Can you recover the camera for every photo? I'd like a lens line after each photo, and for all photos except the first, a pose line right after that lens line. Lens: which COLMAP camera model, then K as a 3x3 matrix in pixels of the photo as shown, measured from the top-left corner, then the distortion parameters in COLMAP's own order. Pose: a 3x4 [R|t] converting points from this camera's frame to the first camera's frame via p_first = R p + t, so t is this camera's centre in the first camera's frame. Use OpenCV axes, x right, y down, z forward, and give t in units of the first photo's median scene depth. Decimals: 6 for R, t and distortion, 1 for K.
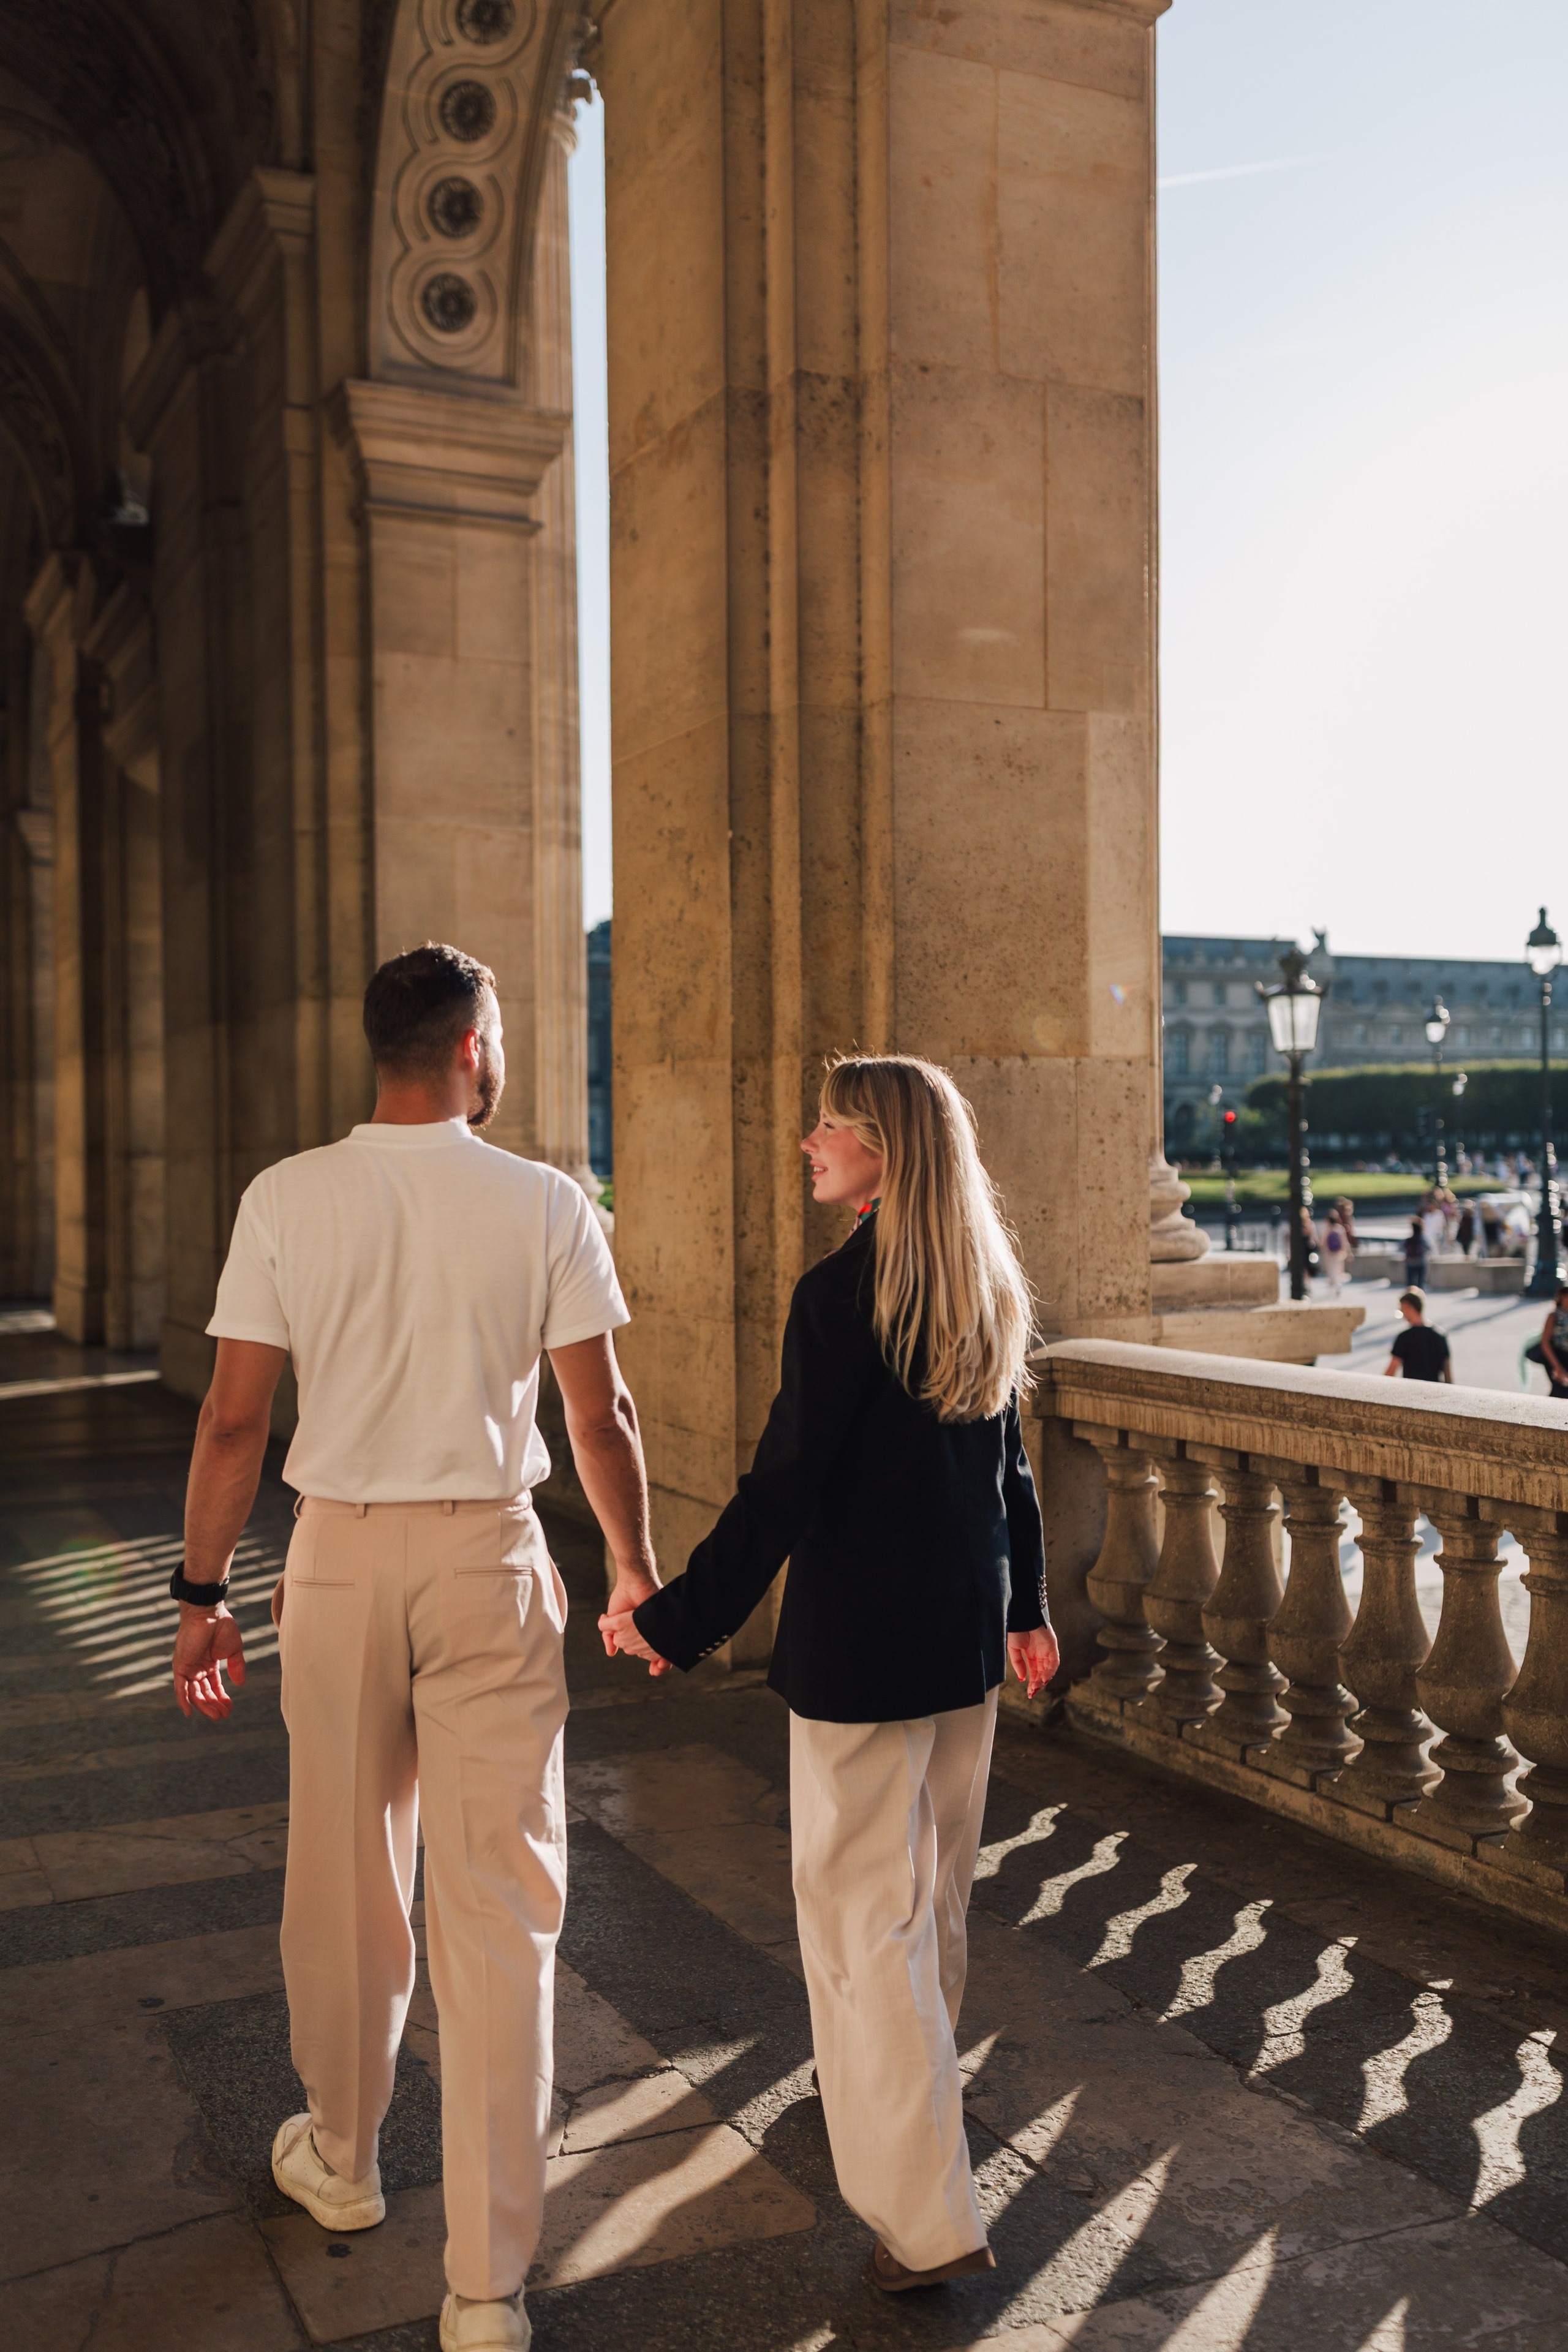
lens RADIAL K [[2205.4, 0, 746.2], [0, 2205.4, 1180.0], [0, 0, 1]] dist [0.081353, -0.000237]
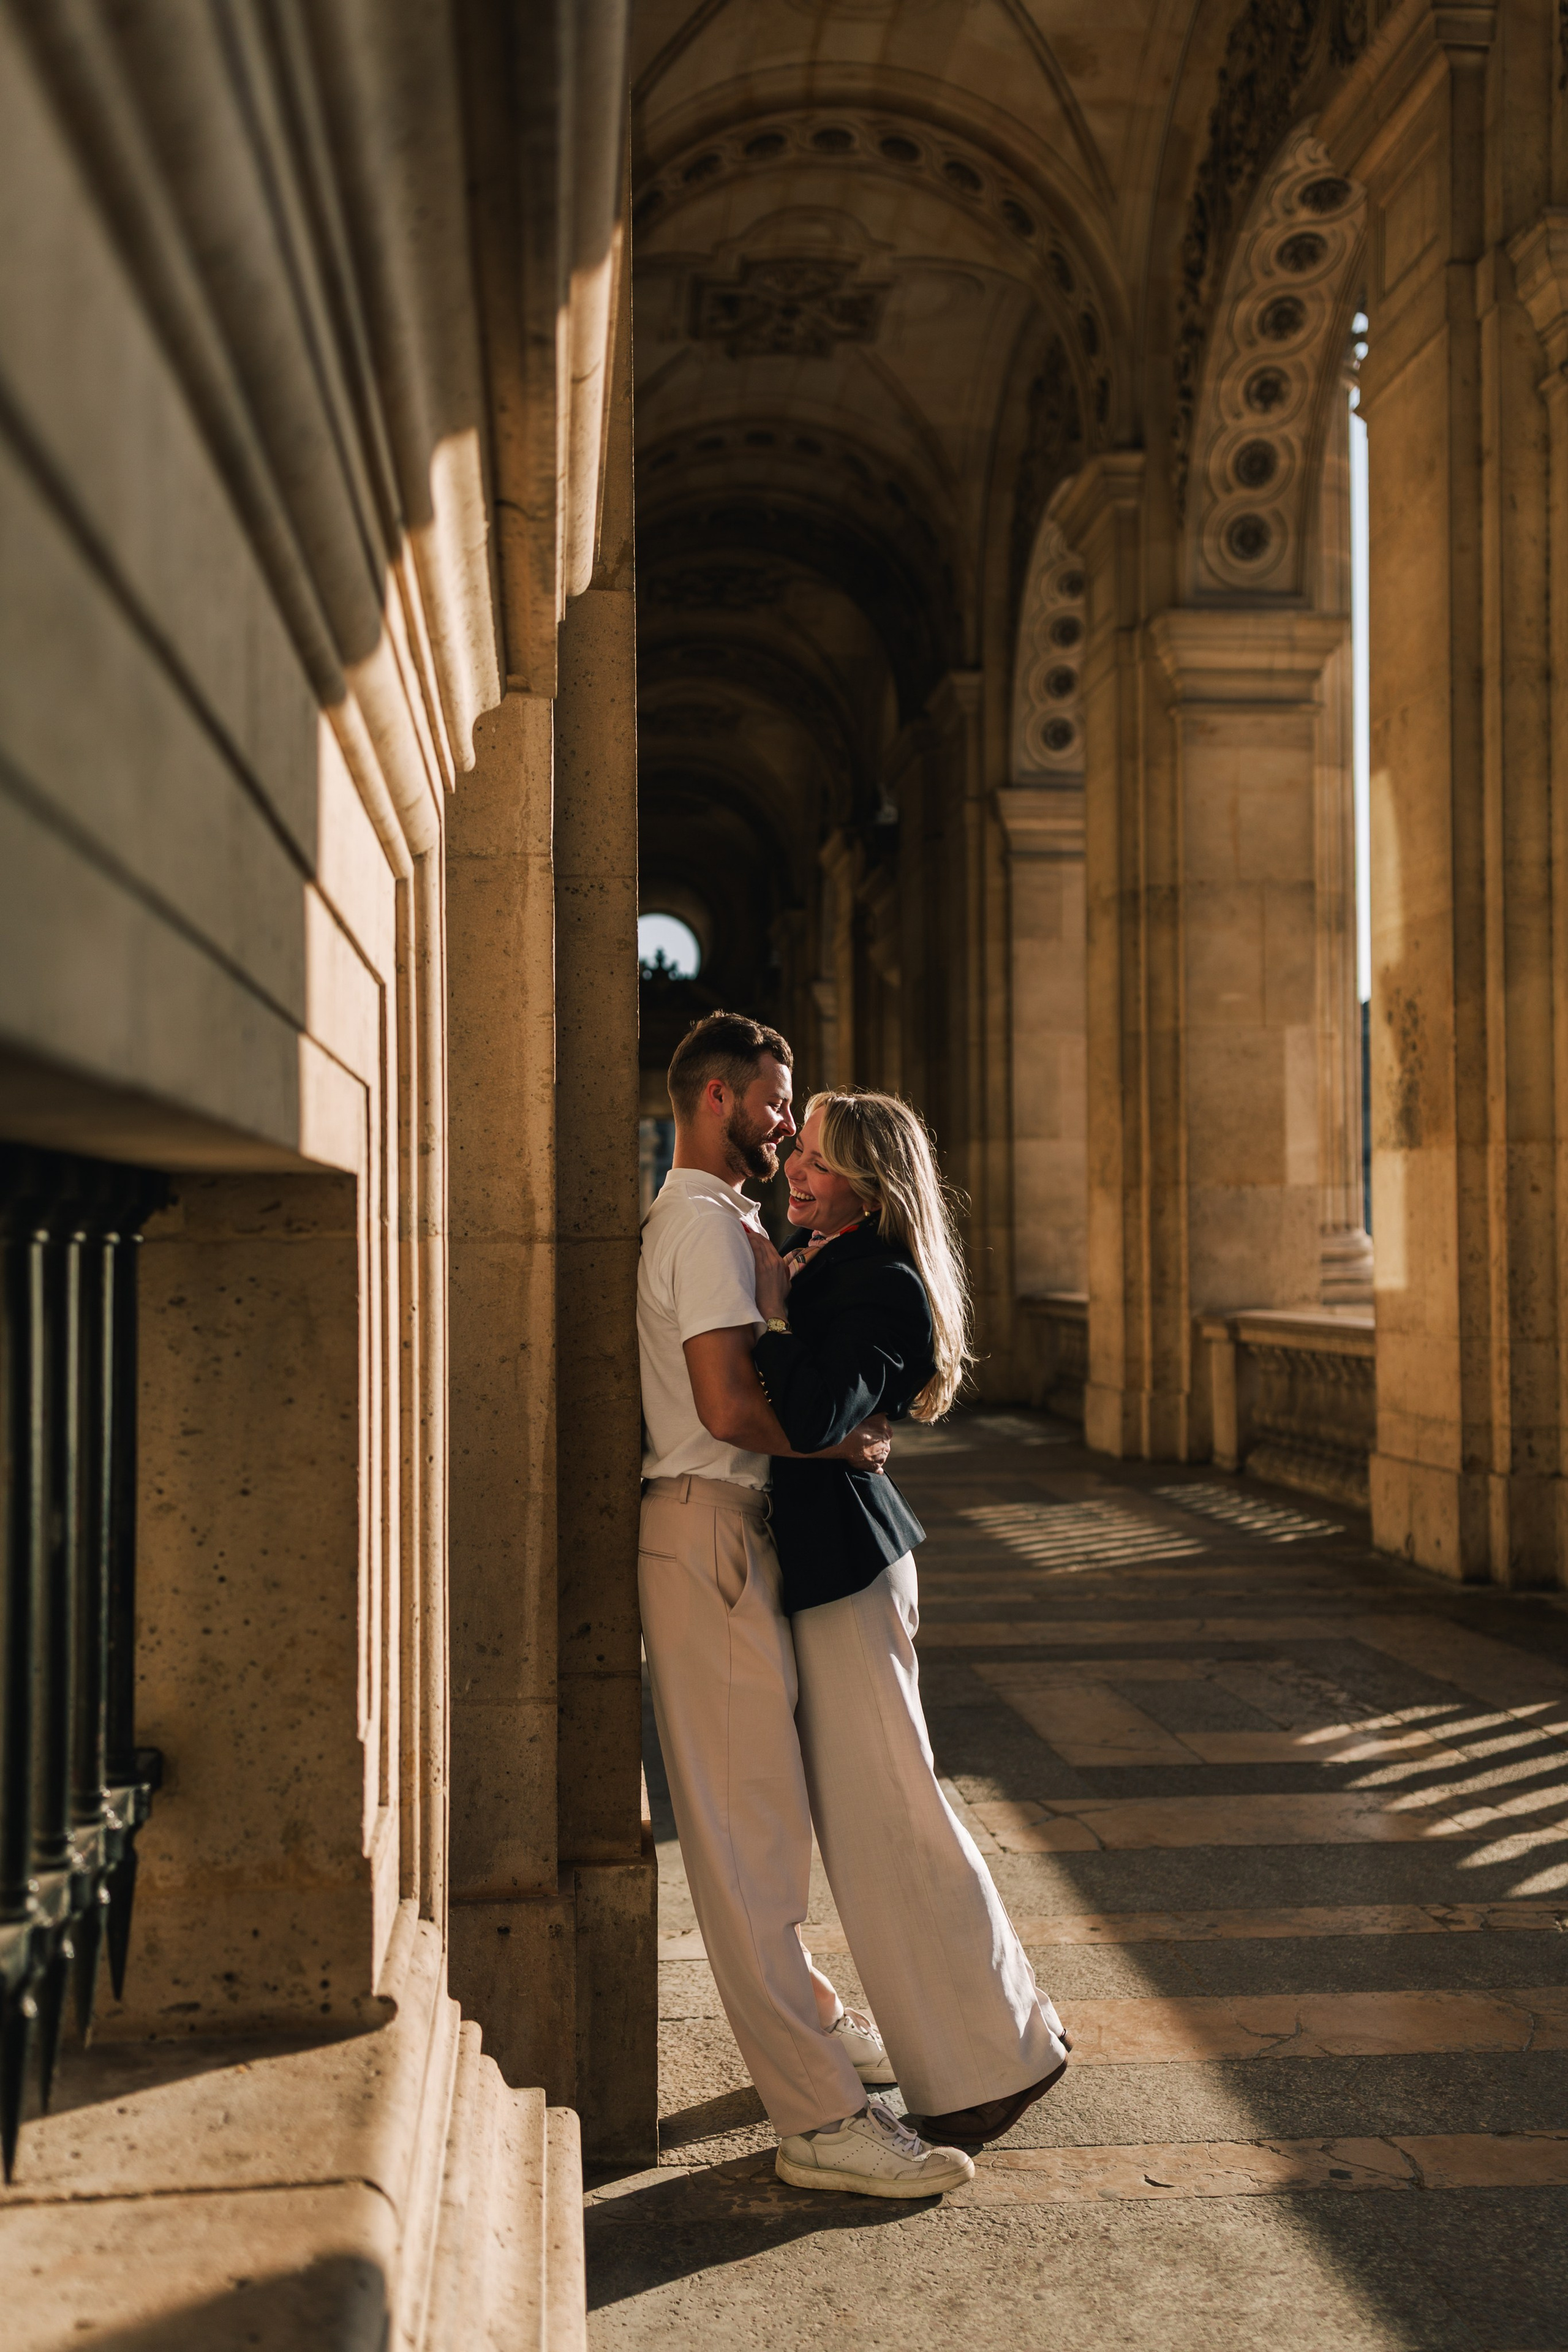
lens RADIAL K [[2344.2, 0, 756.2], [0, 2344.2, 1171.7], [0, 0, 1]] dist [0.109947, -0.160180]
pose [[0.943855, -0.011414, -0.330162, 0.240994], [-0.001207, 0.999277, -0.037995, 0.011241], [0.330357, 0.036260, 0.943159, -0.765950]]
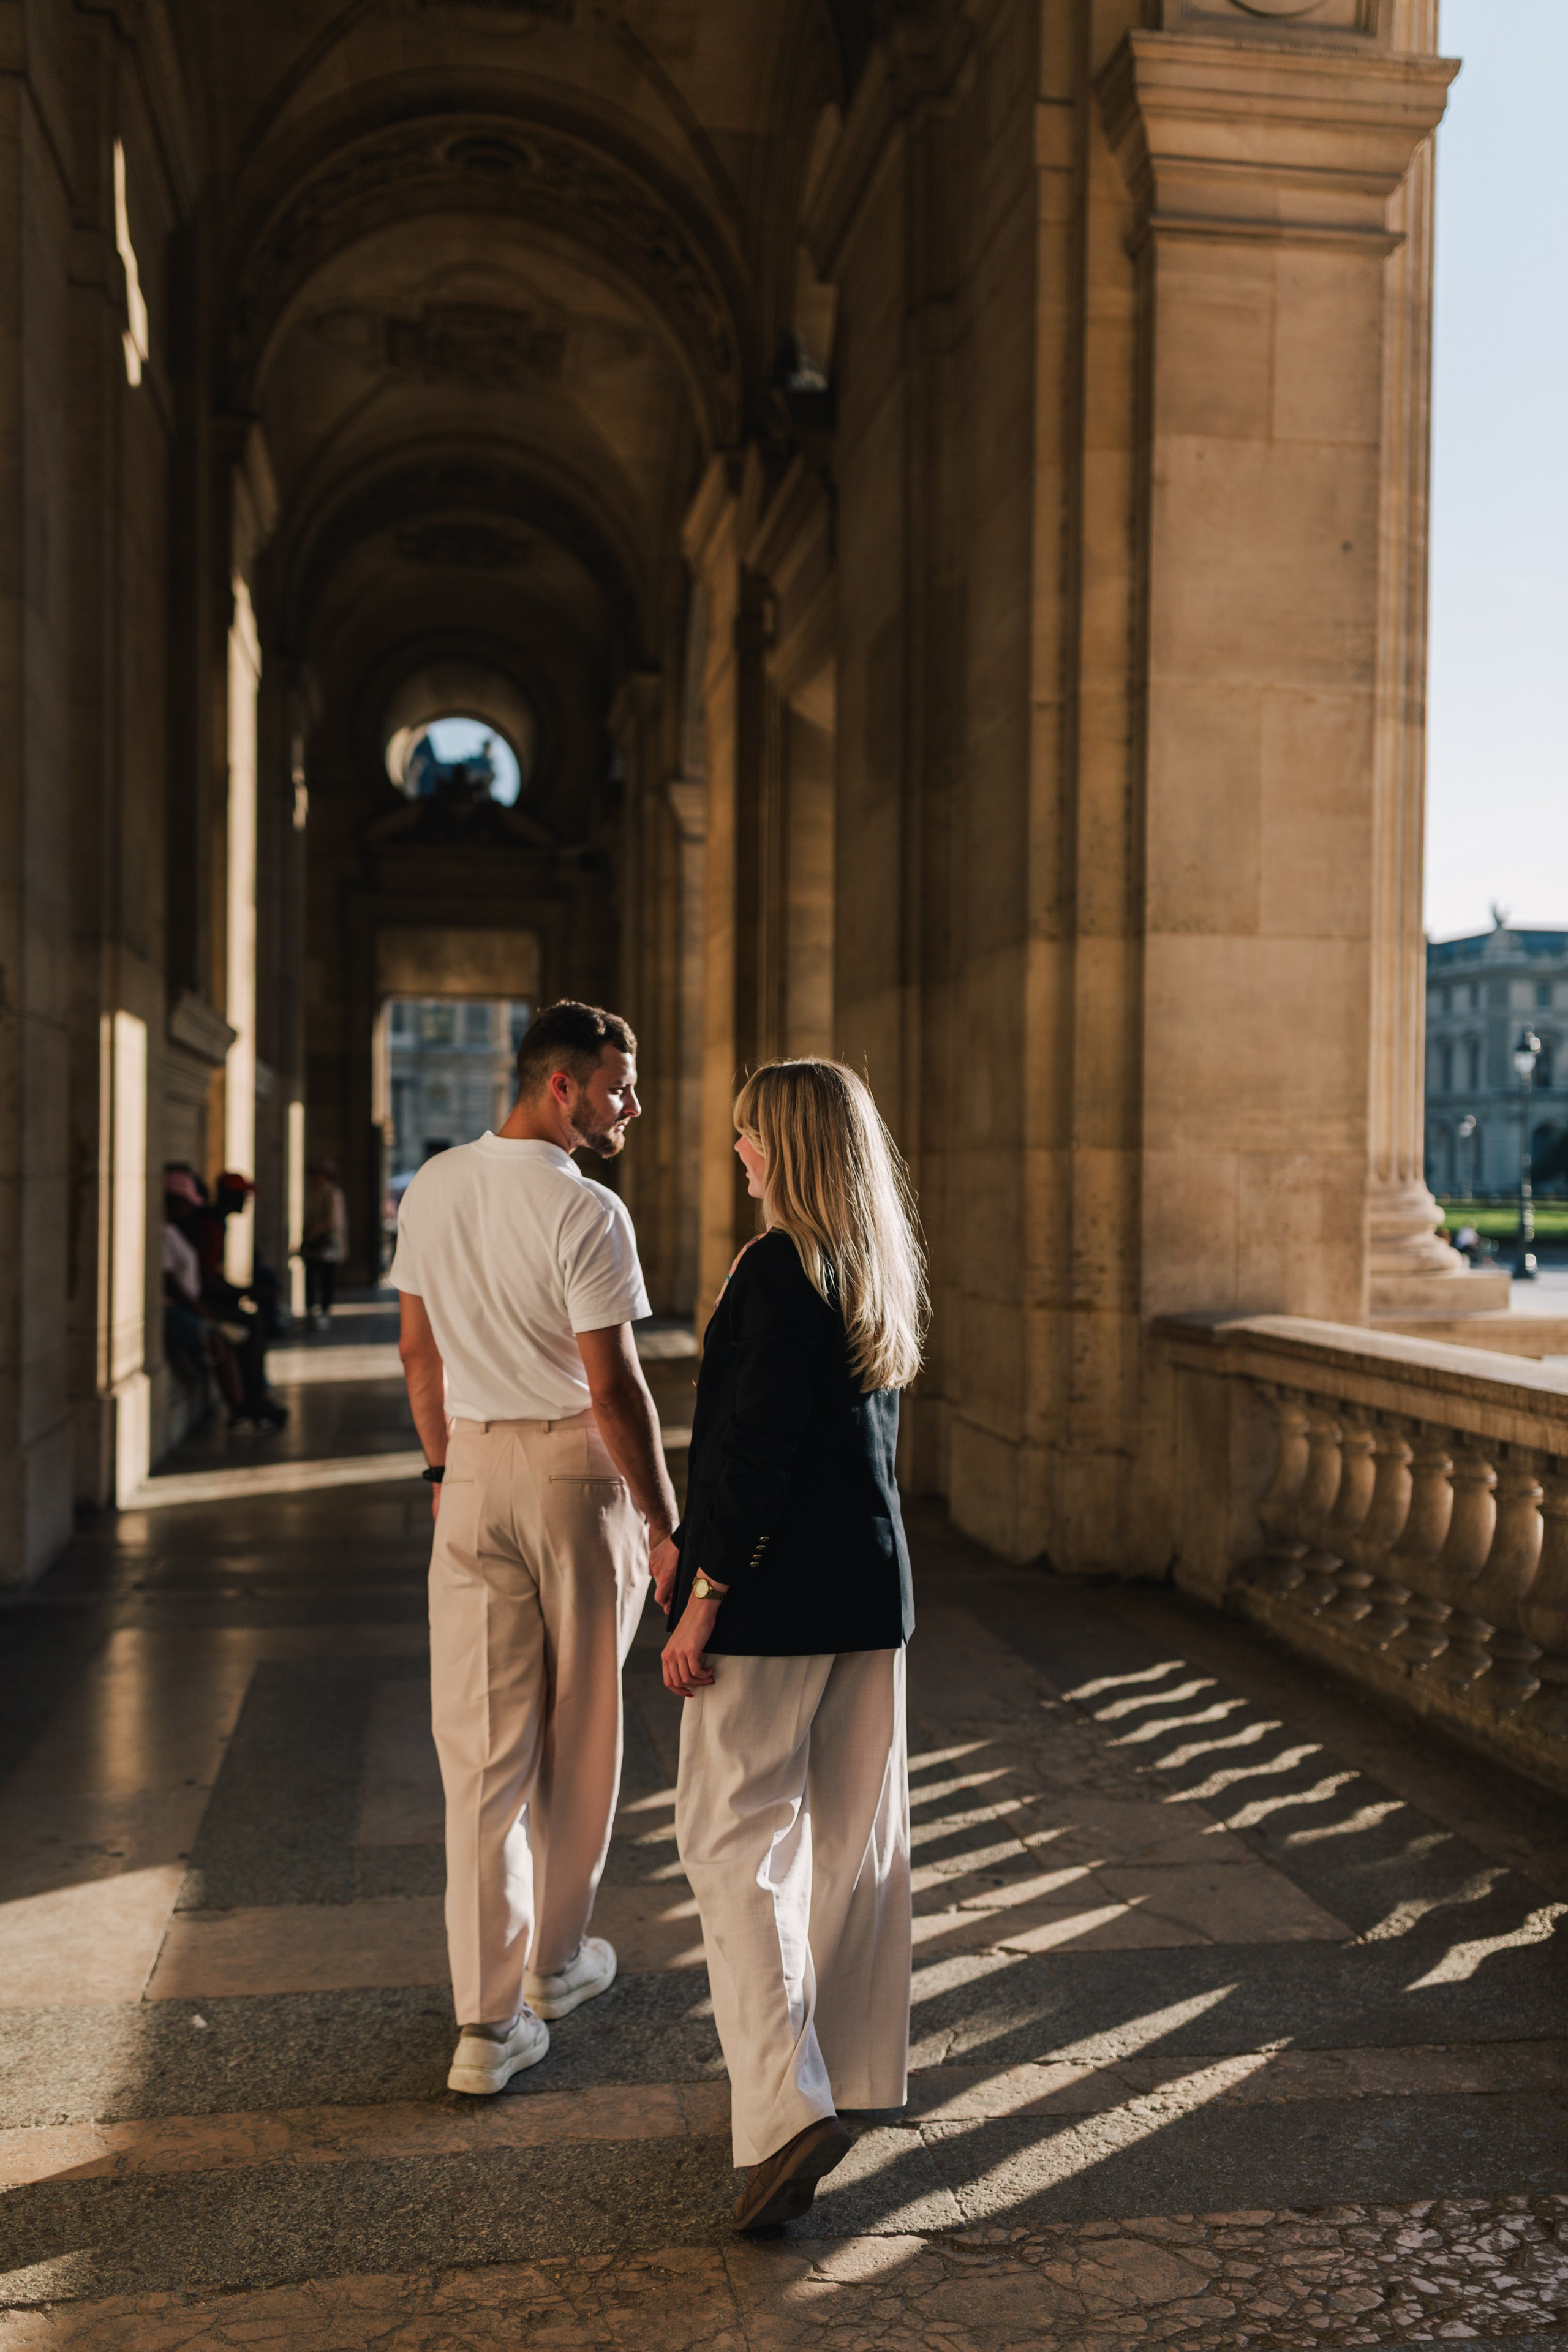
lens RADIAL K [[2188.1, 0, 798.8], [0, 2188.1, 1181.7], [0, 0, 1]] dist [0.098367, 0.005040]
pose [[0.967497, 0.017448, -0.252278, -0.094539], [-0.018826, 0.999818, -0.003051, -0.000160], [0.252179, 0.007701, 0.967650, 0.296734]]
